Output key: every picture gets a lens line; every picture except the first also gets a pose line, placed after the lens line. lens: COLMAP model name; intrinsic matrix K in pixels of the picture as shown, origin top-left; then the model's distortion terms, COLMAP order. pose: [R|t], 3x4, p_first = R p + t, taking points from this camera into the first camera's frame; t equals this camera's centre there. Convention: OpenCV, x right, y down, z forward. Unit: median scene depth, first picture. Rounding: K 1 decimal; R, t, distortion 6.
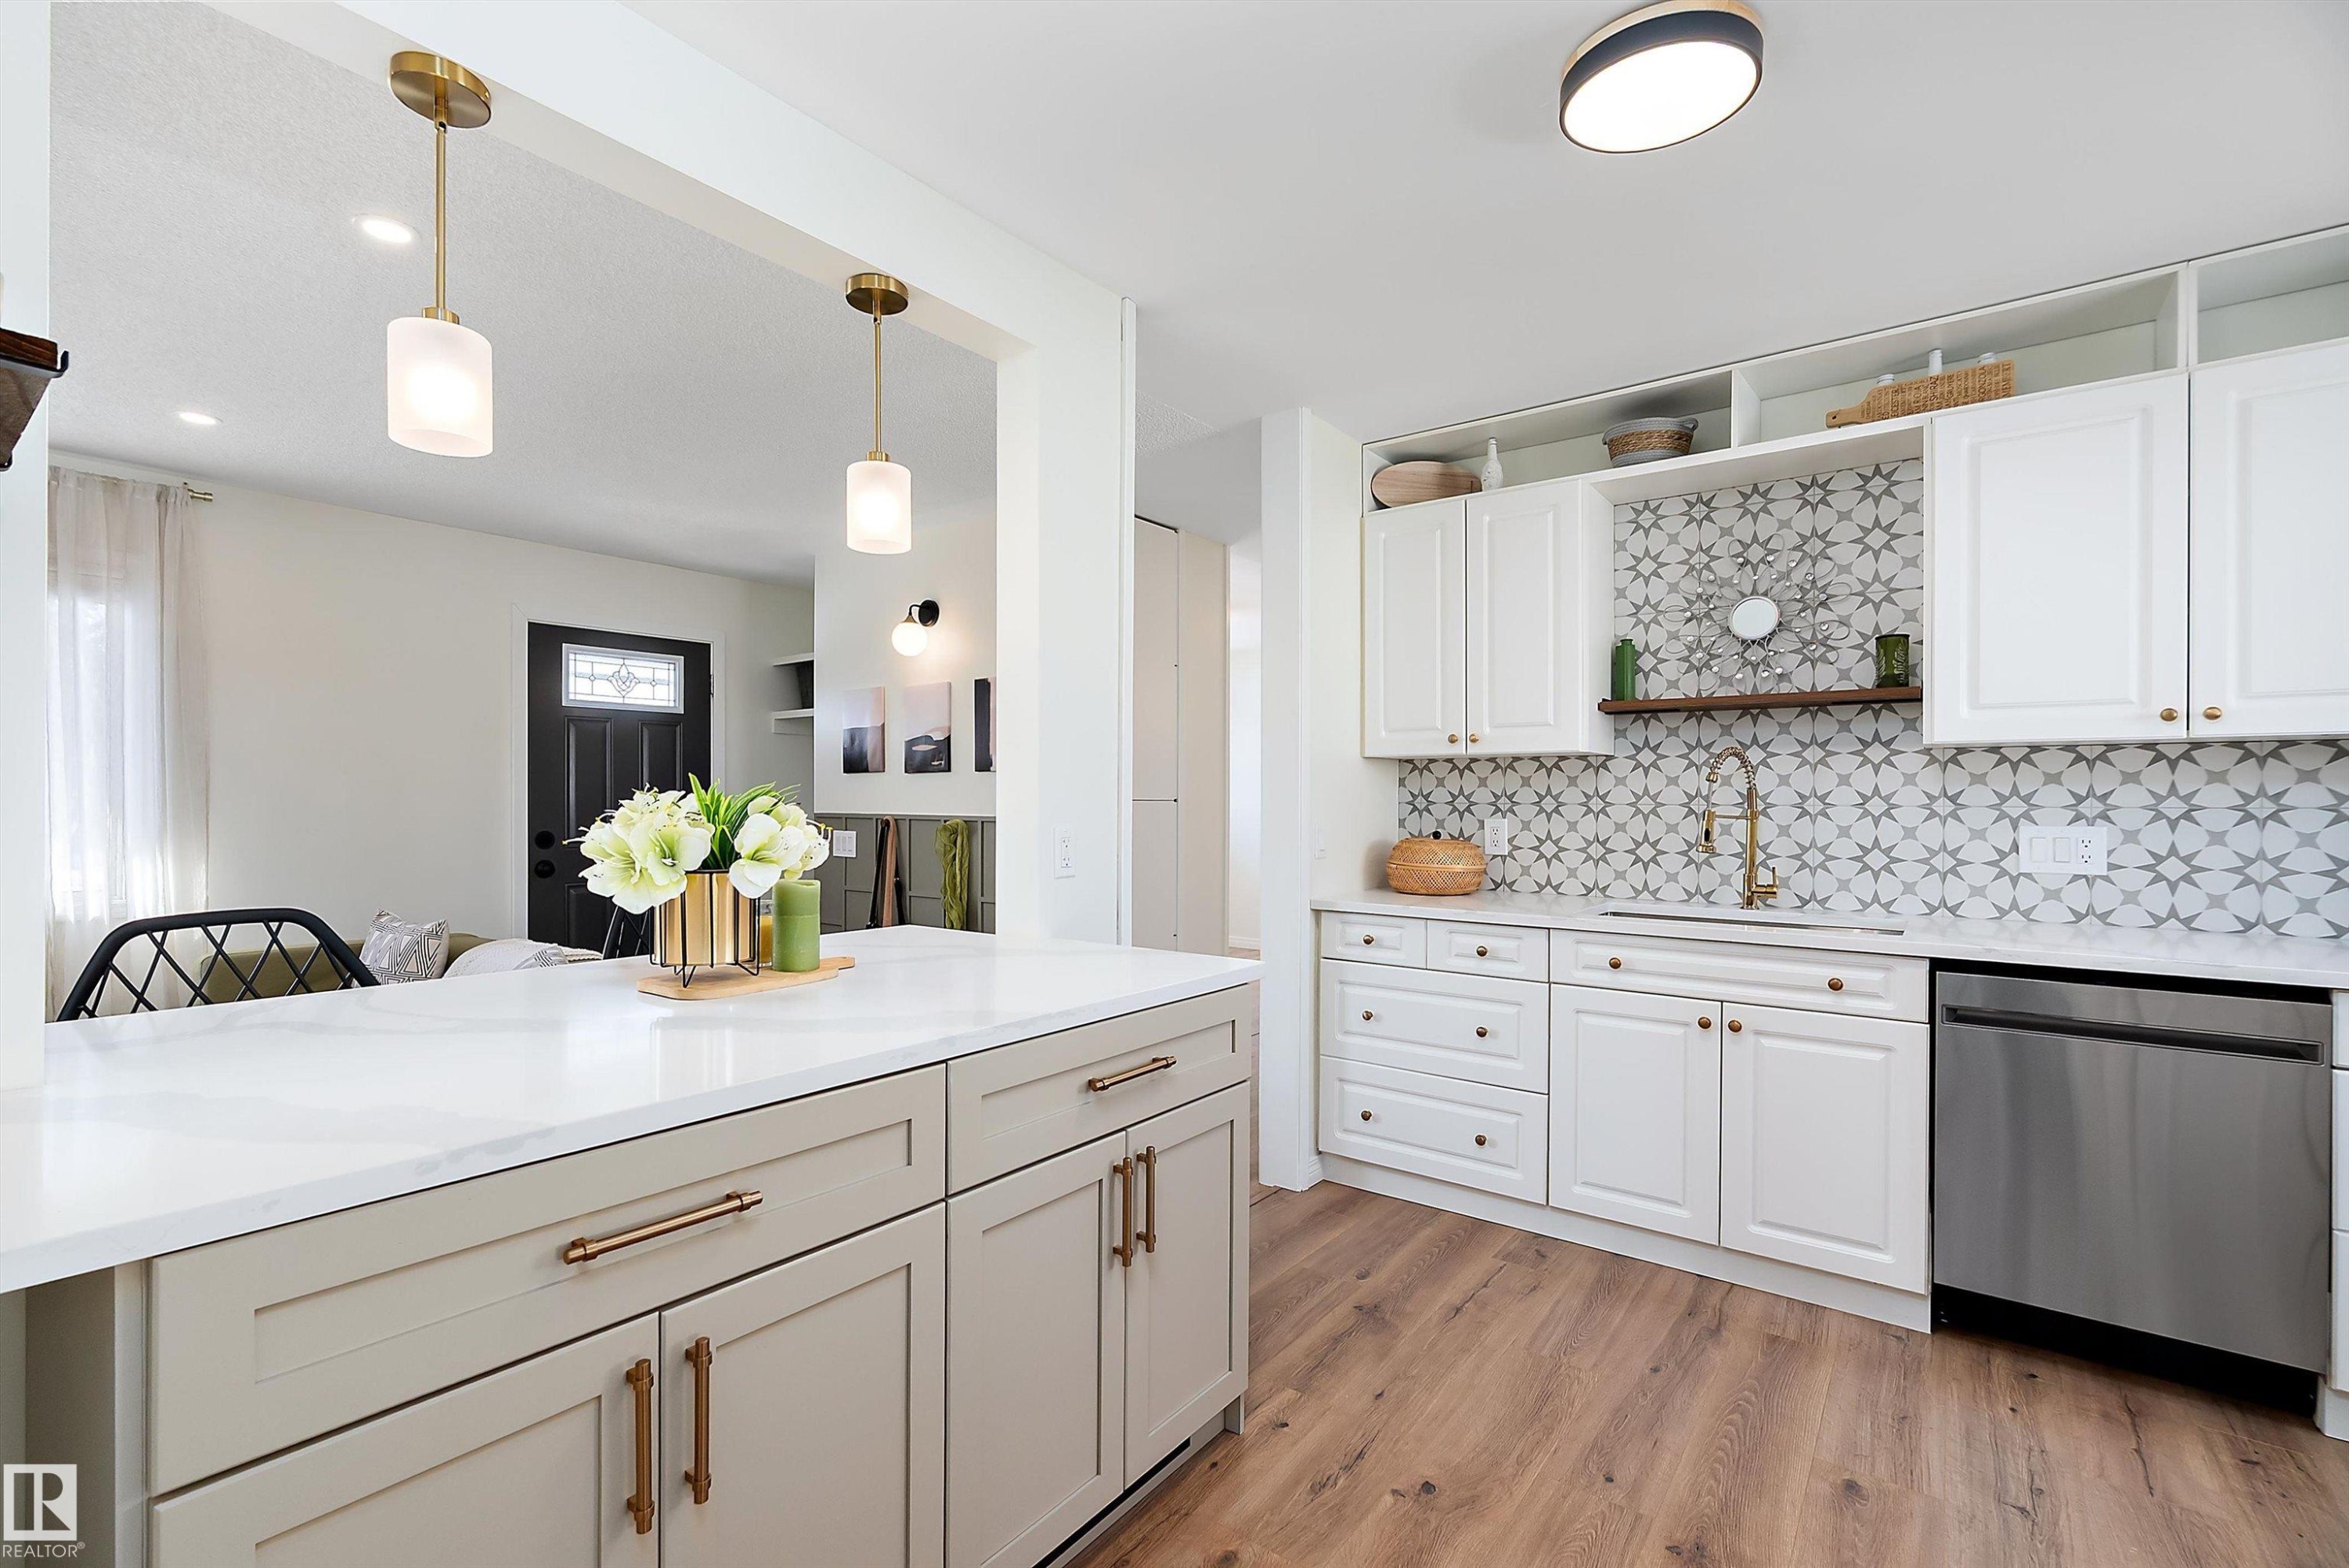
lens RADIAL K [[1043.6, 0, 1133.4], [0, 1043.6, 794.4], [0, 0, 1]] dist [-0.012238, 0.005893]
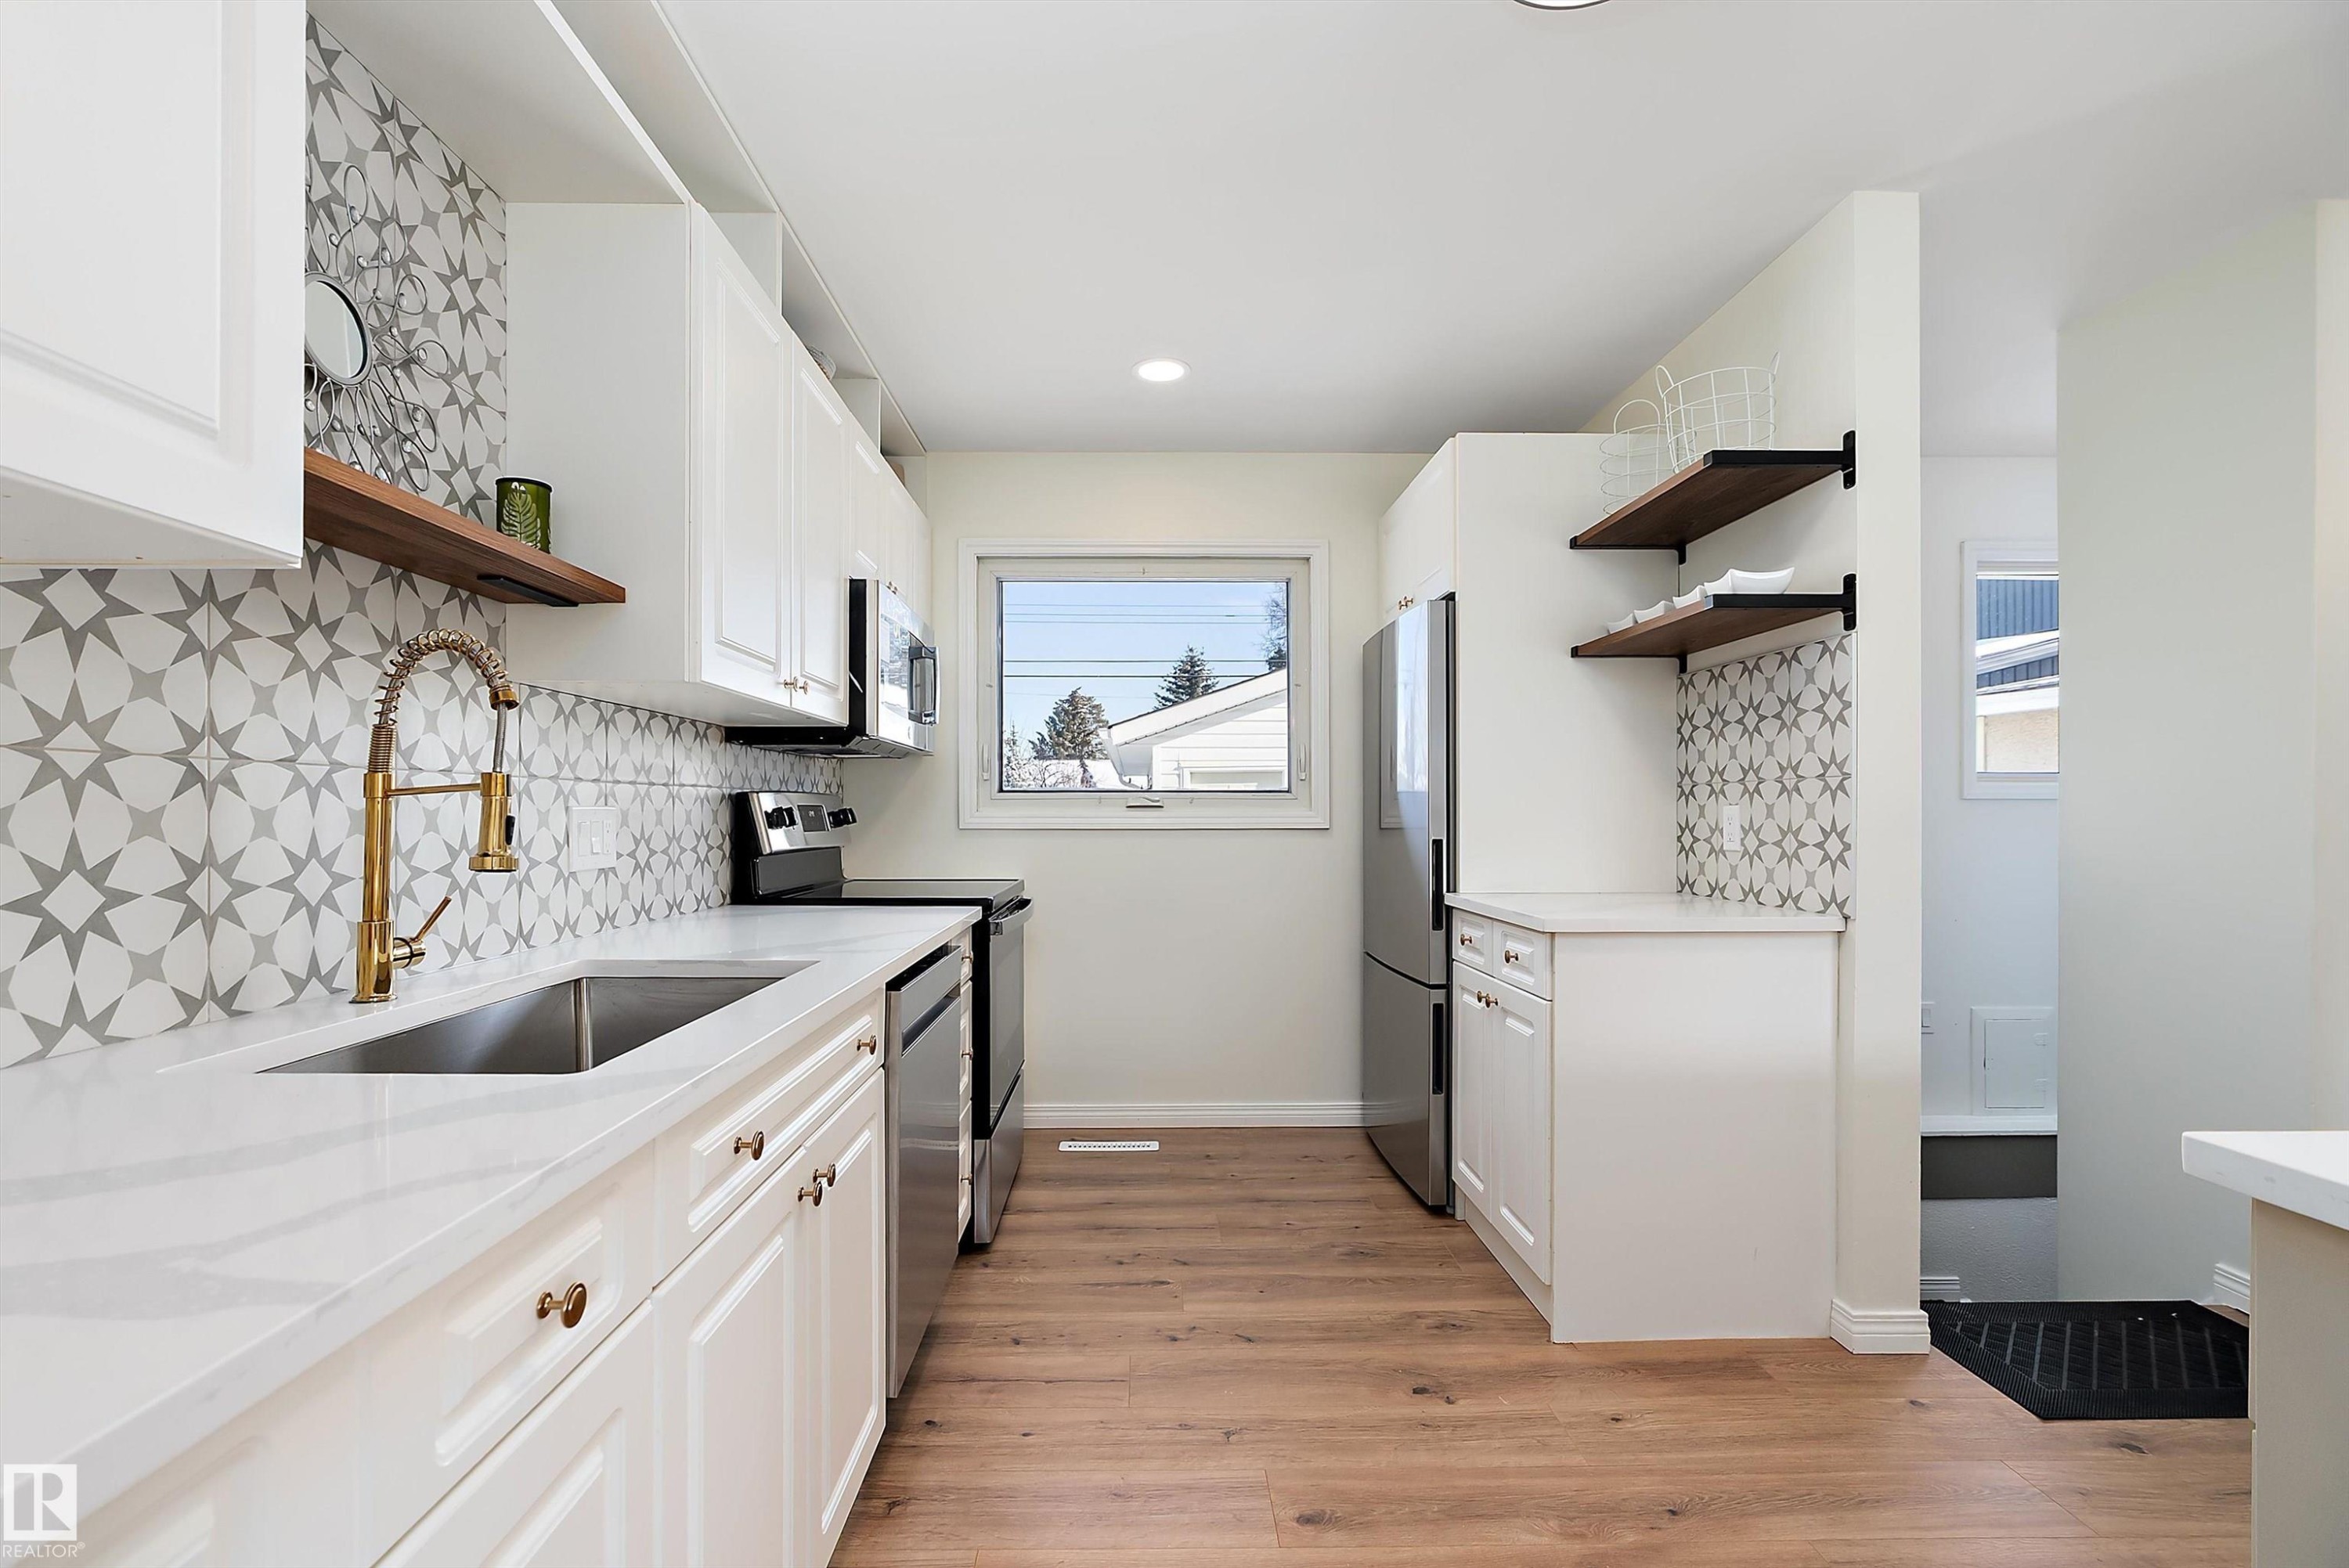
lens RADIAL K [[1043.6, 0, 1160.0], [0, 1043.6, 804.8], [0, 0, 1]] dist [-0.012238, 0.005893]
pose [[-0.641581, 0.000961, 0.767055, 0.049520], [-0.006392, 0.999958, -0.006599, 0.030722], [-0.767029, -0.009136, -0.641547, 1.109402]]
